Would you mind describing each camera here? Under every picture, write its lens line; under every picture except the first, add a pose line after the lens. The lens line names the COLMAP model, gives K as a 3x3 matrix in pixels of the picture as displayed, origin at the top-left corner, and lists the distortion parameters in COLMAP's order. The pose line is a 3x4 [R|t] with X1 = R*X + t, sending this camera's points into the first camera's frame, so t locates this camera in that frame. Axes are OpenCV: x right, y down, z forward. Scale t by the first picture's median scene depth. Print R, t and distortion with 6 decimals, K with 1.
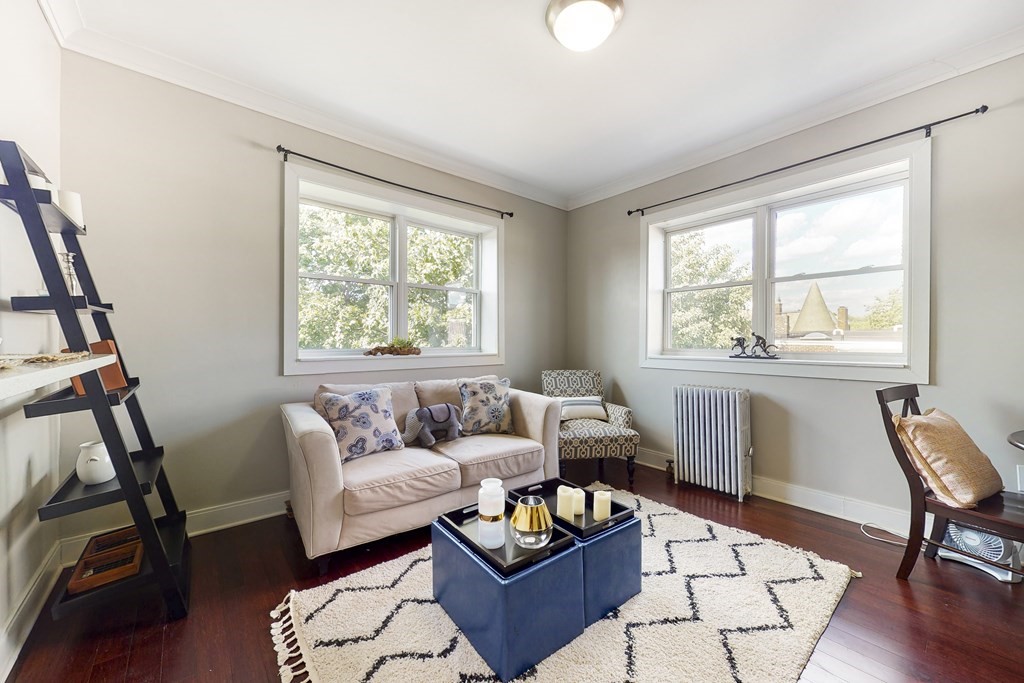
lens RADIAL K [[387.9, 0, 510.0], [0, 387.9, 341.0], [0, 0, 1]] dist [0.000326, 0.000363]
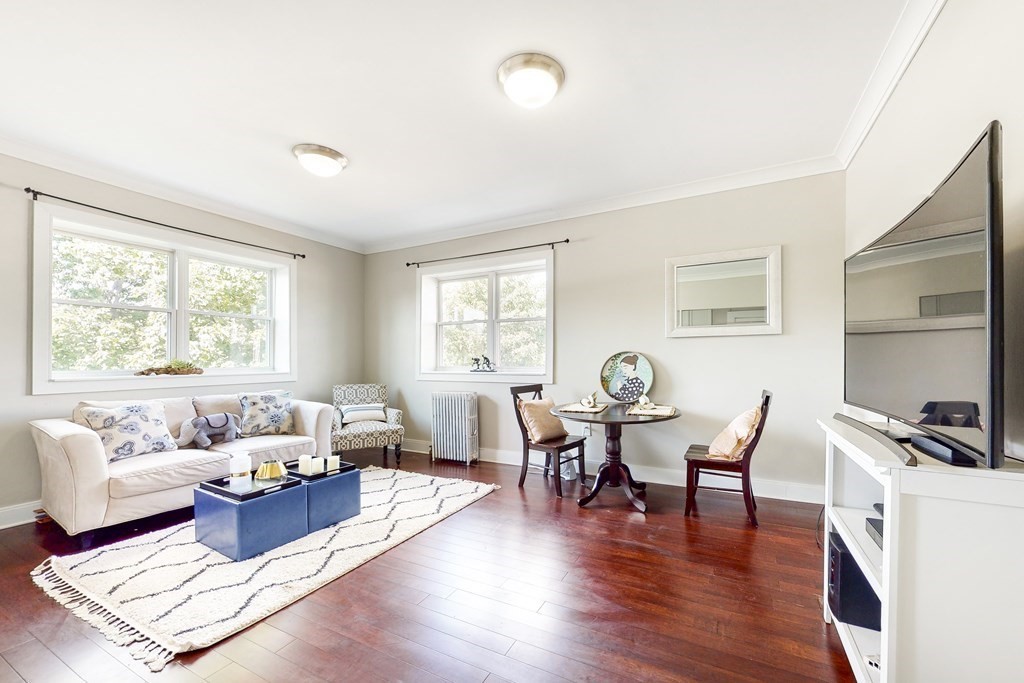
lens RADIAL K [[394.6, 0, 555.1], [0, 394.6, 356.5], [0, 0, 1]] dist [0.001635, 0.000392]
pose [[0.904697, -0.002101, 0.426050, 0.264299], [0.005516, 0.999962, -0.006782, -0.003644], [-0.426019, 0.008486, 0.904674, -0.617537]]
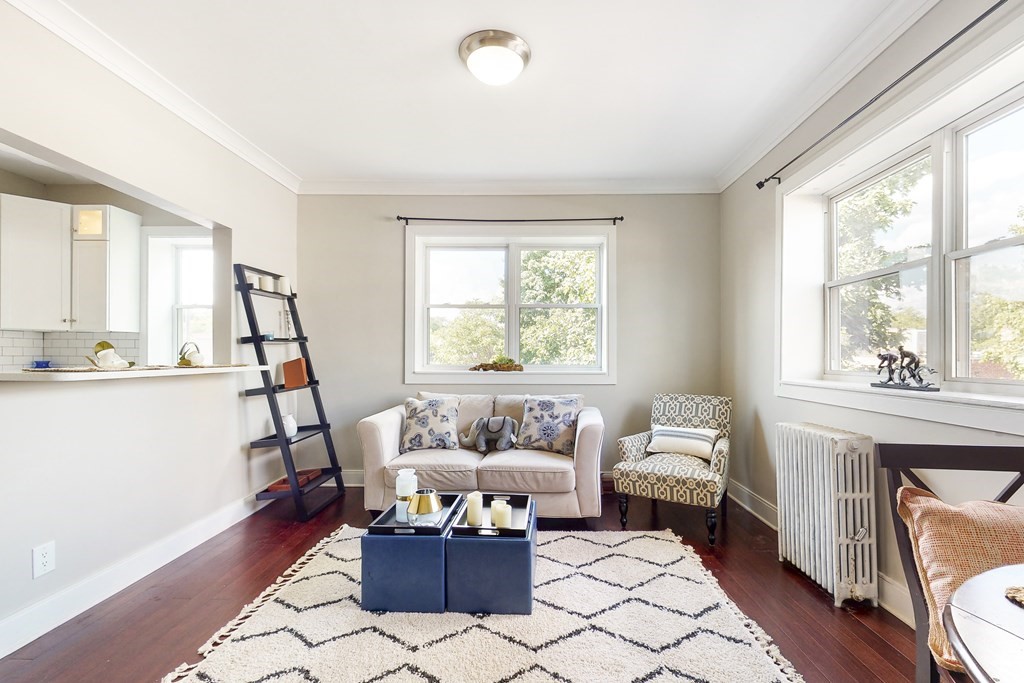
lens RADIAL K [[465.4, 0, 540.3], [0, 465.4, 351.9], [0, 0, 1]] dist [-0.006905, -0.000075]
pose [[0.753899, -0.006103, -0.656962, 0.803021], [-0.001006, 0.999945, -0.010443, -0.005404], [0.656990, 0.008534, 0.753851, 0.088635]]
